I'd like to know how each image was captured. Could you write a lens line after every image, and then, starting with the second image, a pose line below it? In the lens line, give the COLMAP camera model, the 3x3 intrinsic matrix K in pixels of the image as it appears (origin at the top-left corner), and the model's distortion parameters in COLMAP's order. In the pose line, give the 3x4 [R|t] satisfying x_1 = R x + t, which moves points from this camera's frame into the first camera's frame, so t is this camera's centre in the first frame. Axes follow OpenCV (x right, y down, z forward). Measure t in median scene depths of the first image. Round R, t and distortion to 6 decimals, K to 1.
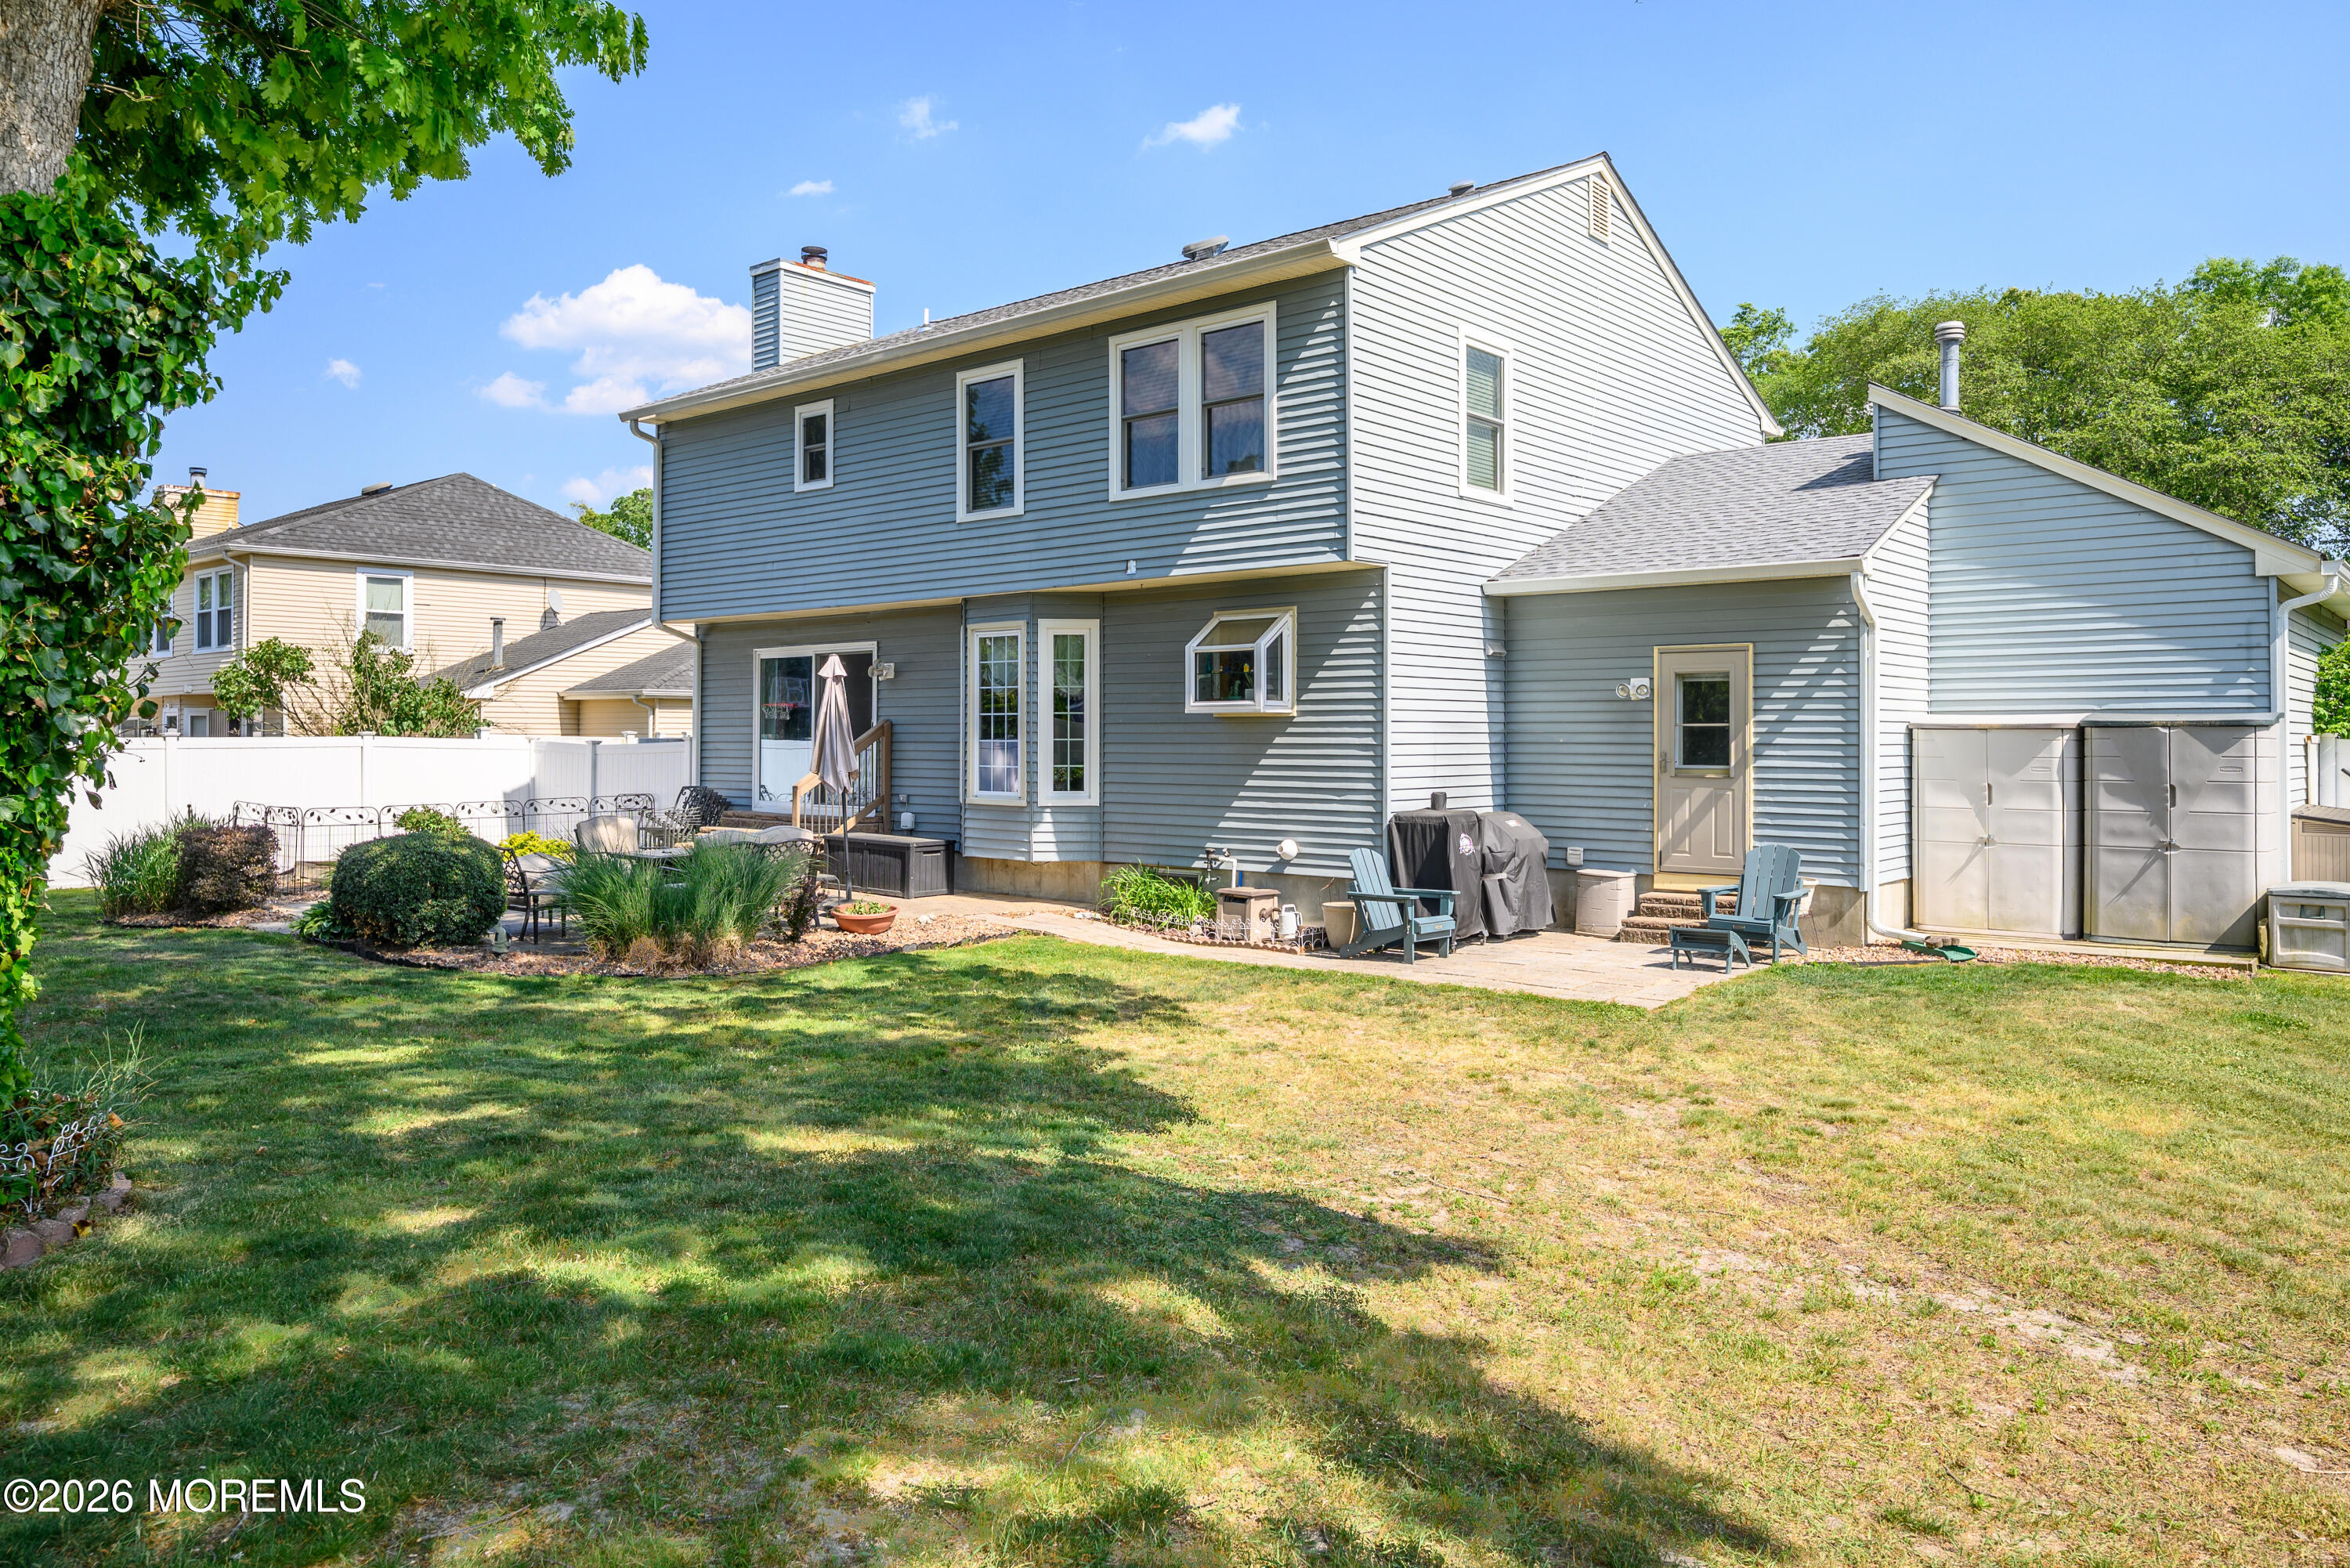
lens RADIAL K [[1593.4, 0, 1186.7], [0, 1593.4, 721.8], [0, 0, 1]] dist [0.000937, 0.000823]
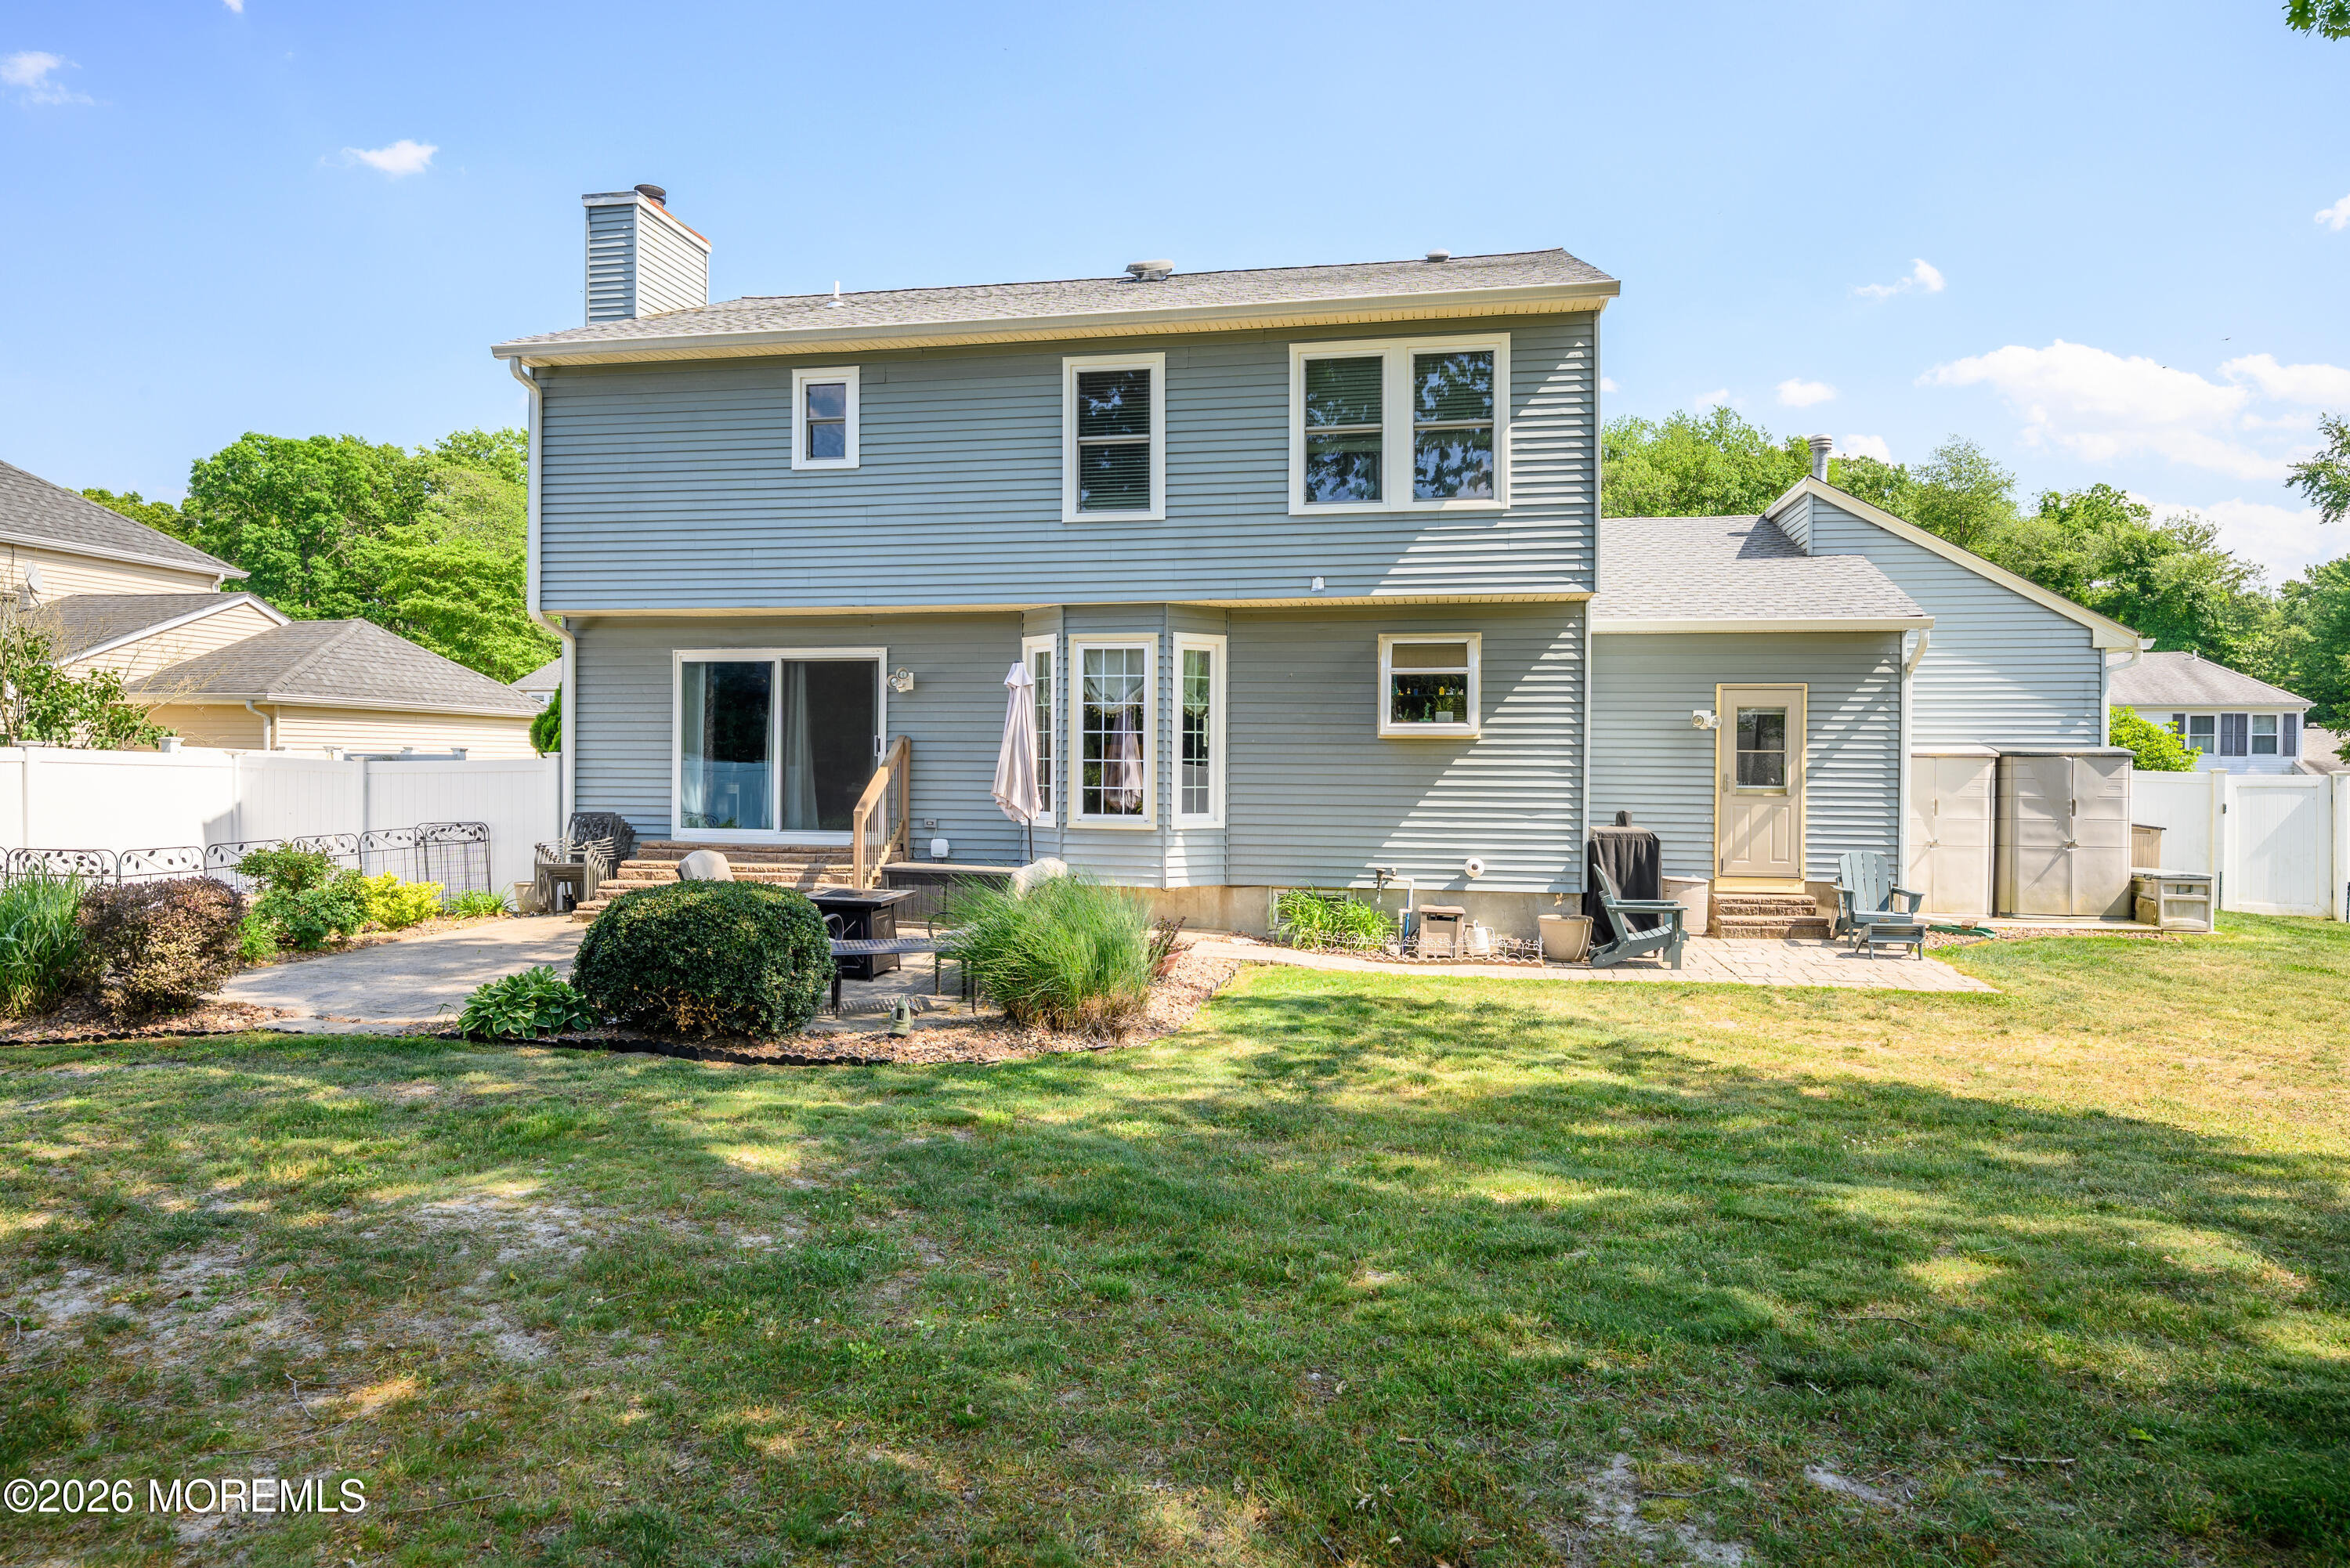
lens RADIAL K [[1377.5, 0, 1175.1], [0, 1377.5, 787.1], [0, 0, 1]] dist [-0.002577, 0.001948]
pose [[0.873053, -0.002065, 0.487621, -0.539027], [-0.012094, 0.999592, 0.025887, 0.006976], [-0.487475, -0.028498, 0.872672, 0.309738]]
